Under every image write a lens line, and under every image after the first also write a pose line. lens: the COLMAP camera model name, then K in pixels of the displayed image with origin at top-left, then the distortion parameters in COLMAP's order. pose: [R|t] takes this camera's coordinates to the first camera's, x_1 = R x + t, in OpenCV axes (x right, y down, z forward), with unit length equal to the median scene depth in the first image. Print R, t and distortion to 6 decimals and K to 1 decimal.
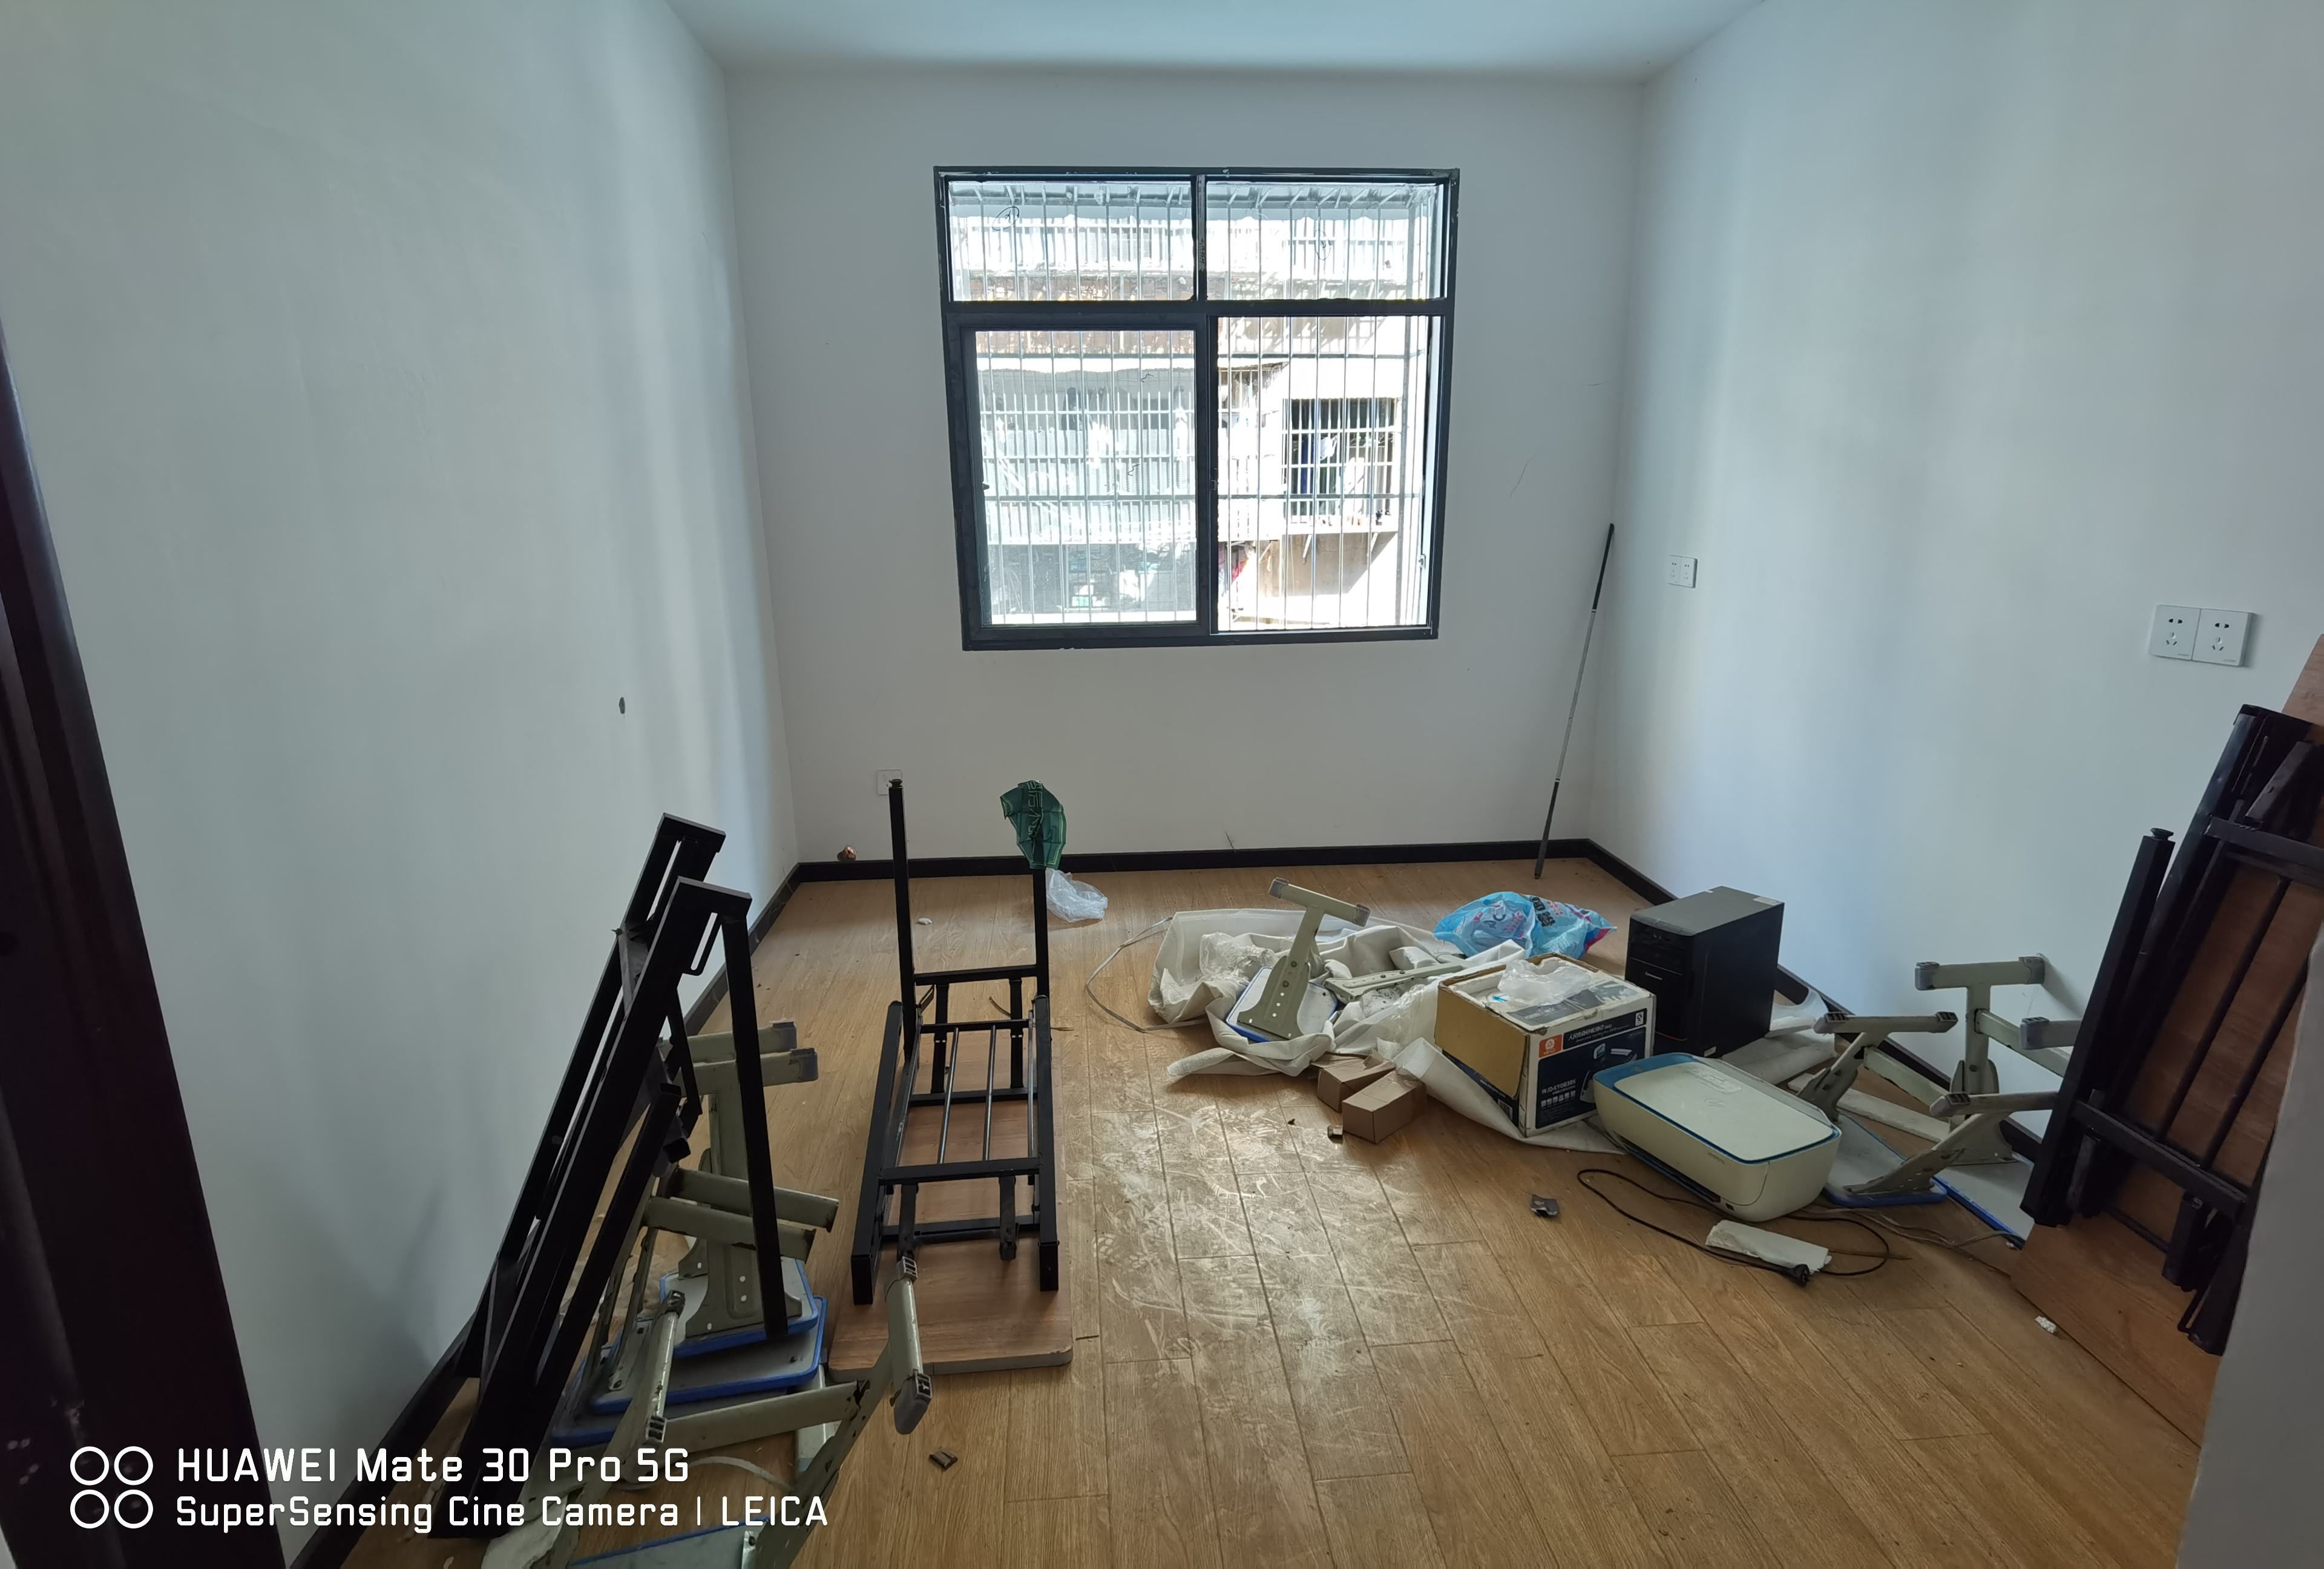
lens RADIAL K [[1203.7, 0, 1173.1], [0, 1203.7, 781.7], [0, 0, 1]] dist [0.004160, 0.004099]
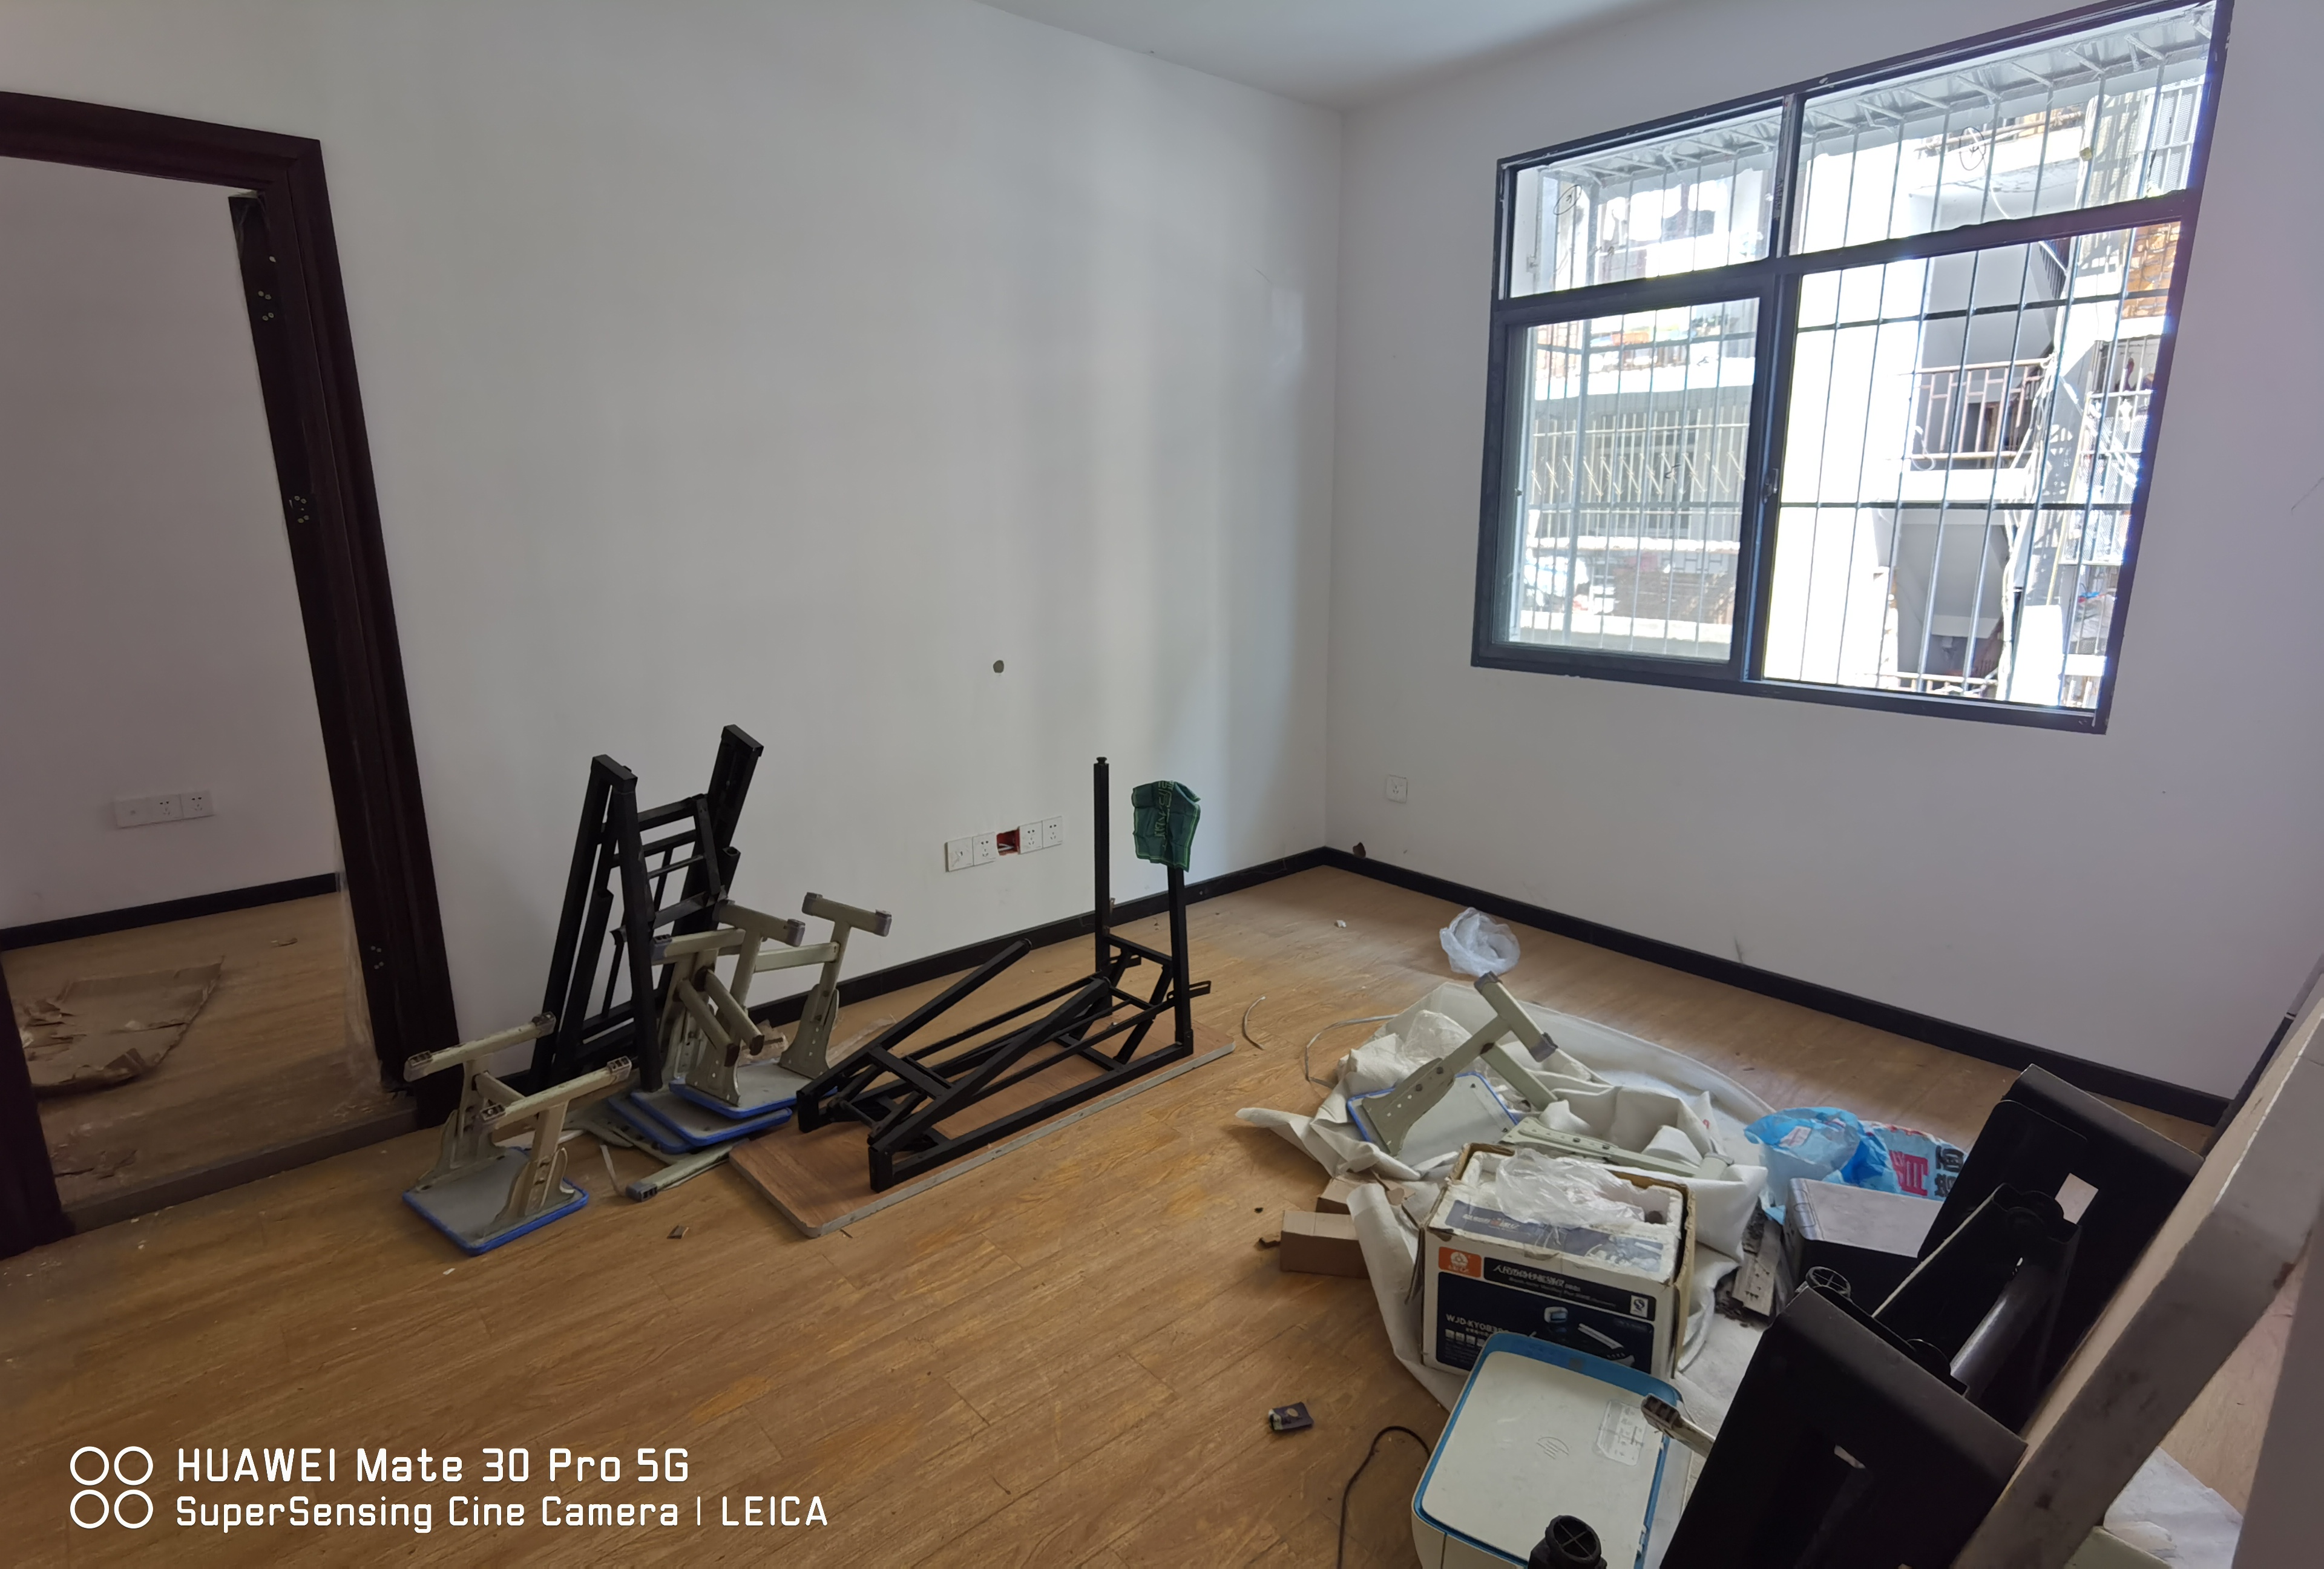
lens RADIAL K [[1203.7, 0, 1118.4], [0, 1203.7, 761.7], [0, 0, 1]] dist [0.004160, 0.004099]
pose [[0.583790, 0.178490, -0.792042, 0.454506], [-0.190753, 0.978382, 0.079885, -0.061219], [0.789179, 0.104449, 0.605217, 0.228335]]
